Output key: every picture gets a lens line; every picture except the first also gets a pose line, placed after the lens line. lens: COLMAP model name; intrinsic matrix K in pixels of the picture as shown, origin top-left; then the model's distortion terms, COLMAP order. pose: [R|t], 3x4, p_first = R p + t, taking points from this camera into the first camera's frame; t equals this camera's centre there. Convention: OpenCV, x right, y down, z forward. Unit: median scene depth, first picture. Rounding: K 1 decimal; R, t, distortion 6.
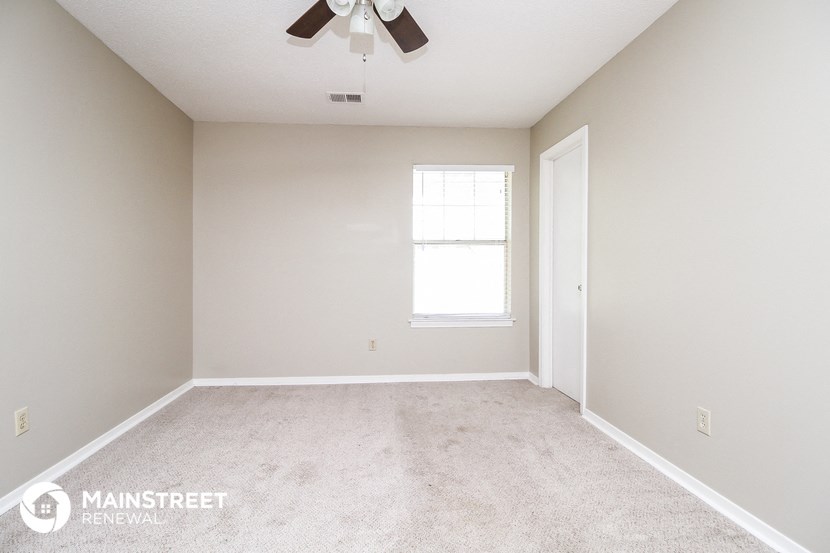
lens RADIAL K [[412.8, 0, 461.5], [0, 412.8, 275.1], [0, 0, 1]] dist [-0.000281, -0.000326]
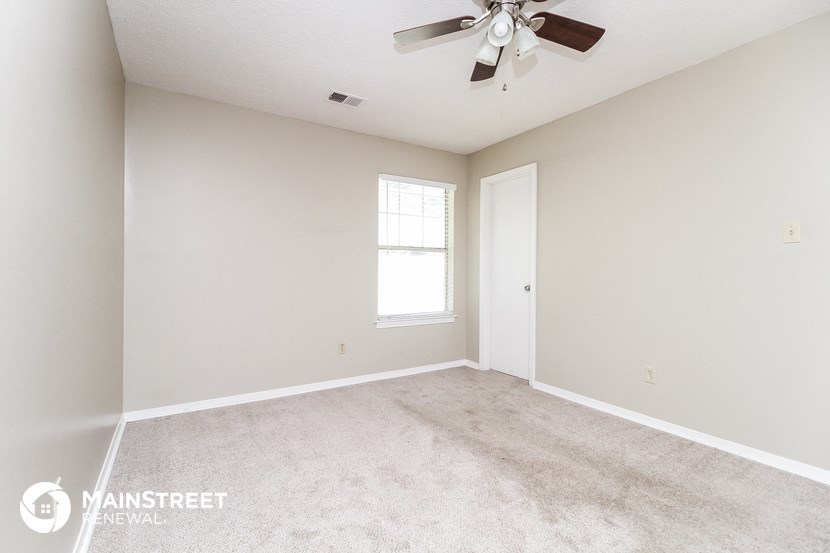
lens RADIAL K [[383.7, 0, 415.0], [0, 383.7, 276.5], [0, 0, 1]] dist [0.021866, -0.000049]
pose [[0.880665, 0.000835, 0.473739, -0.500103], [0.000611, 0.999996, -0.002898, -0.001814], [-0.473739, 0.002842, 0.880661, 0.095524]]
